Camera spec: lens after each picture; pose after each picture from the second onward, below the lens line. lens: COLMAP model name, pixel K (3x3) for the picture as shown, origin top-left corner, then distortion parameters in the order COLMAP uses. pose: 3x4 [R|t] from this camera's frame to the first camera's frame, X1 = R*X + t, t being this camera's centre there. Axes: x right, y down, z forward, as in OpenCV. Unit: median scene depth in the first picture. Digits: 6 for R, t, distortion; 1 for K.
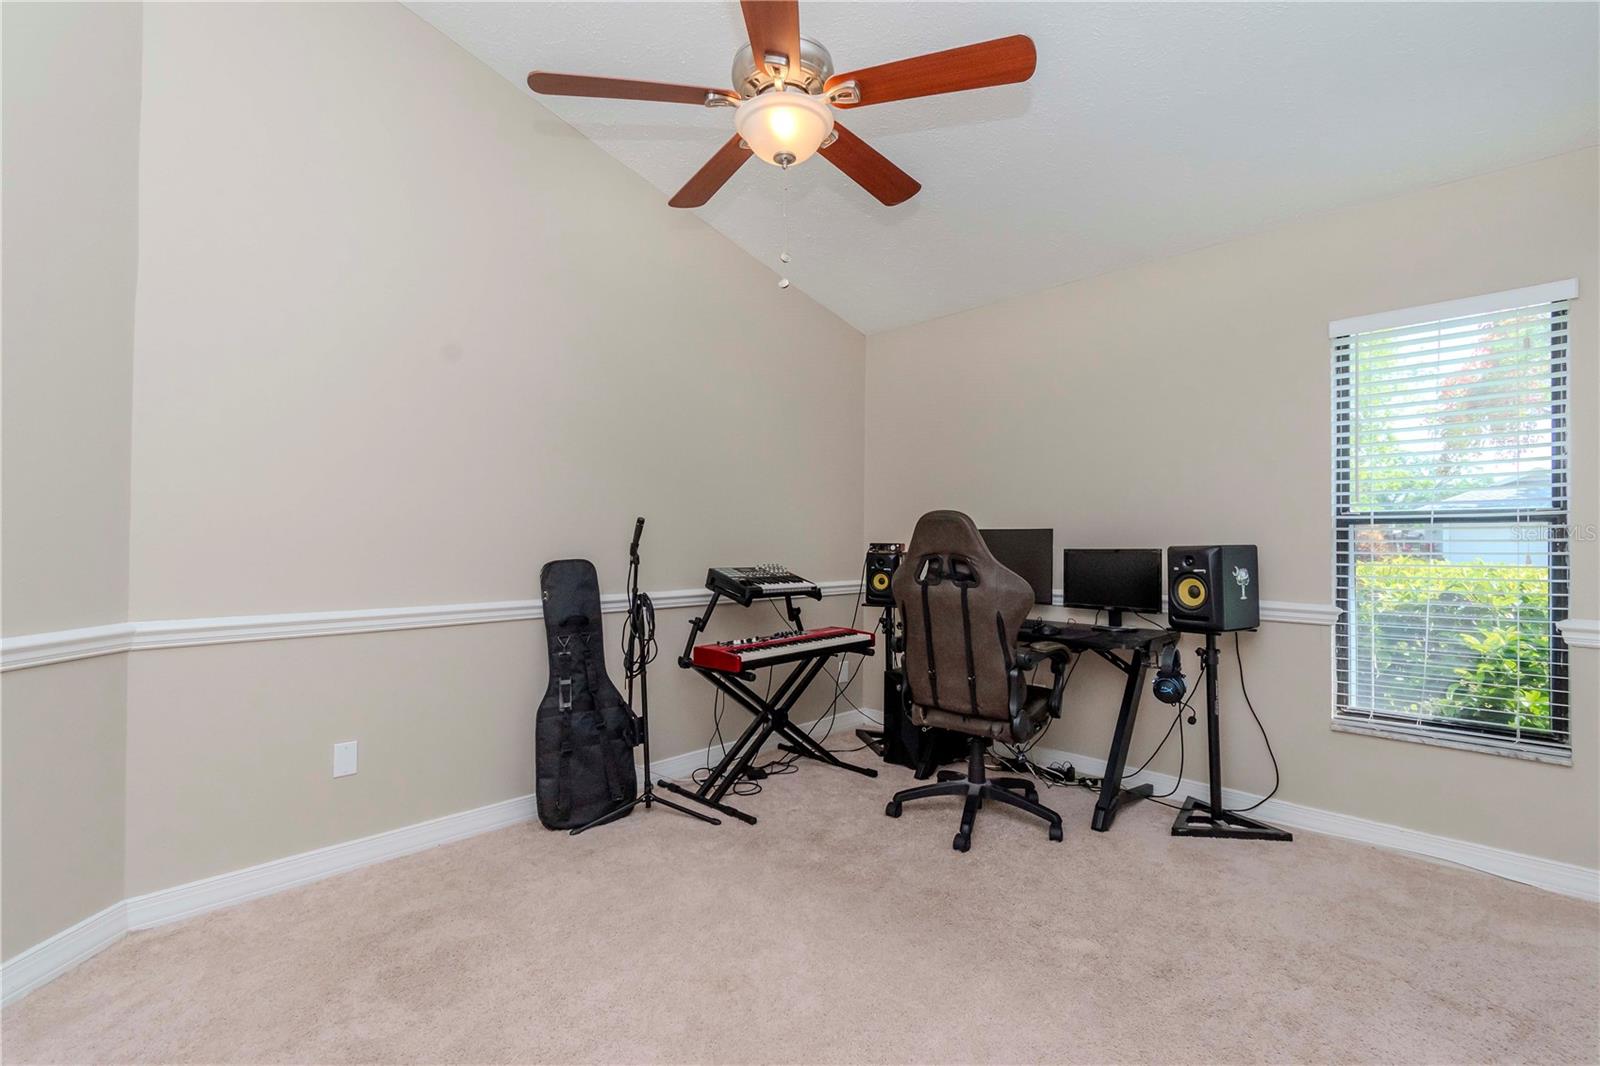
lens RADIAL K [[716.4, 0, 803.5], [0, 716.4, 530.4], [0, 0, 1]] dist [0.003416, -0.000152]
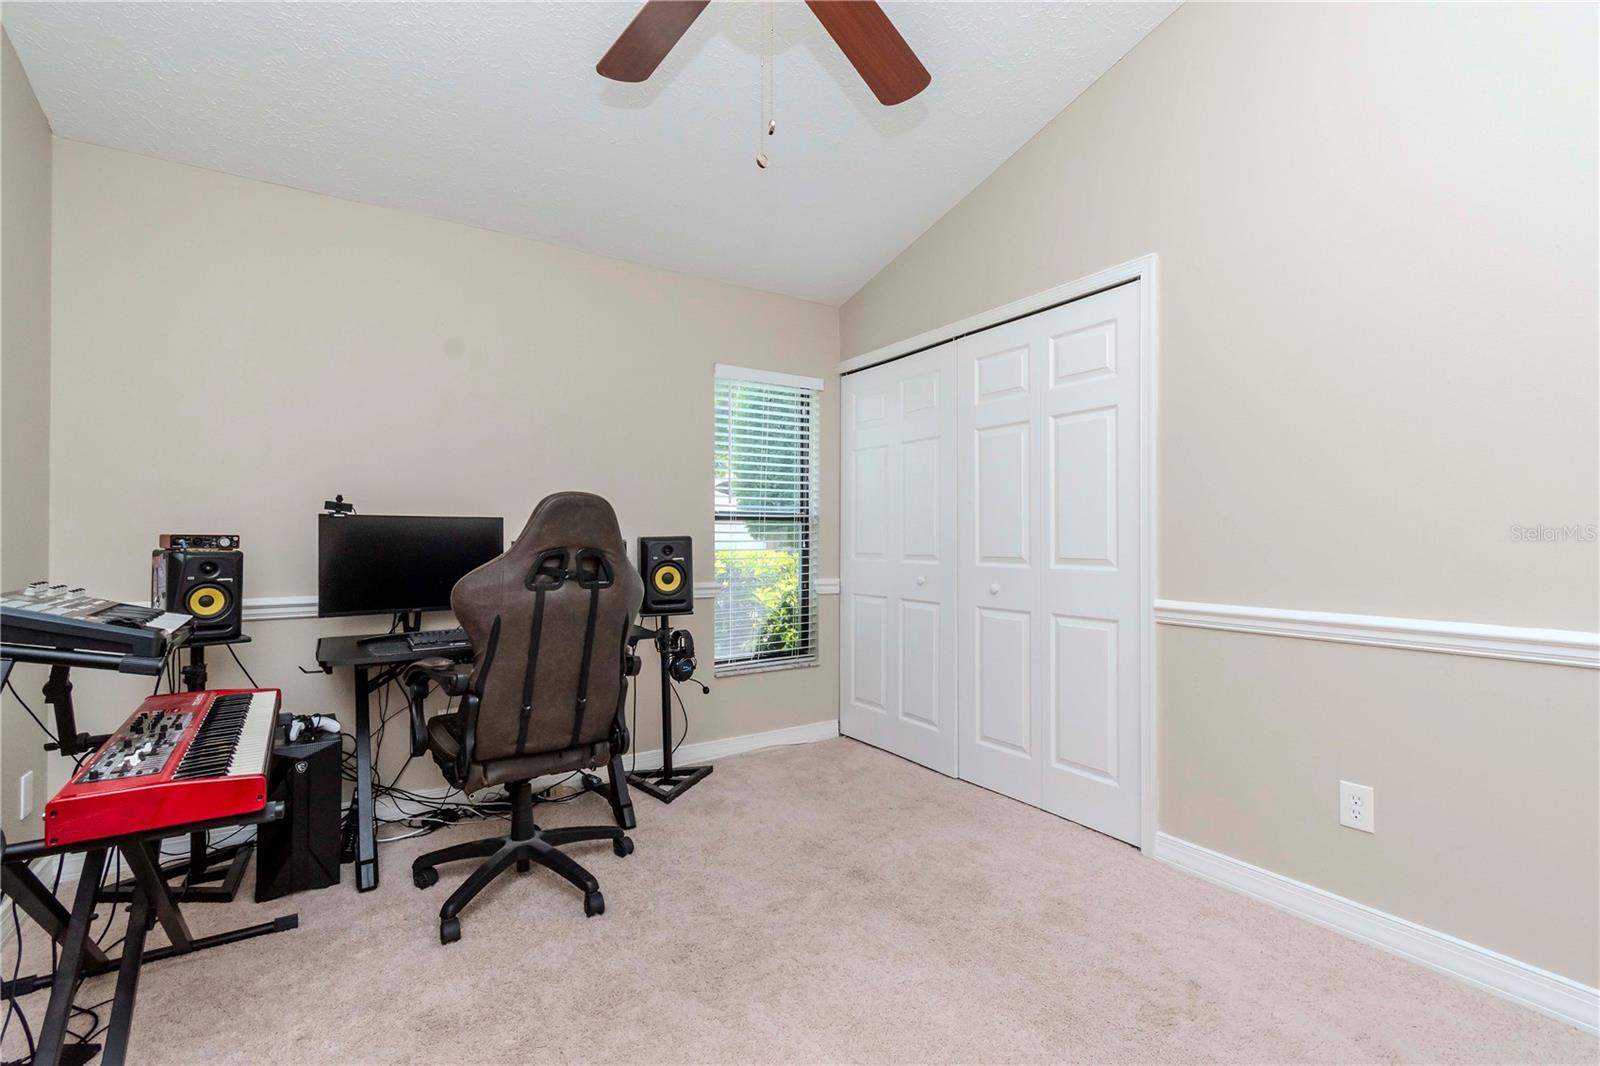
lens RADIAL K [[716.4, 0, 802.4], [0, 716.4, 537.5], [0, 0, 1]] dist [0.003416, -0.000152]
pose [[0.199018, -0.003942, 0.979988, -0.530536], [-0.016398, 0.999839, 0.007352, 0.011906], [-0.979859, -0.017534, 0.198921, 0.620323]]
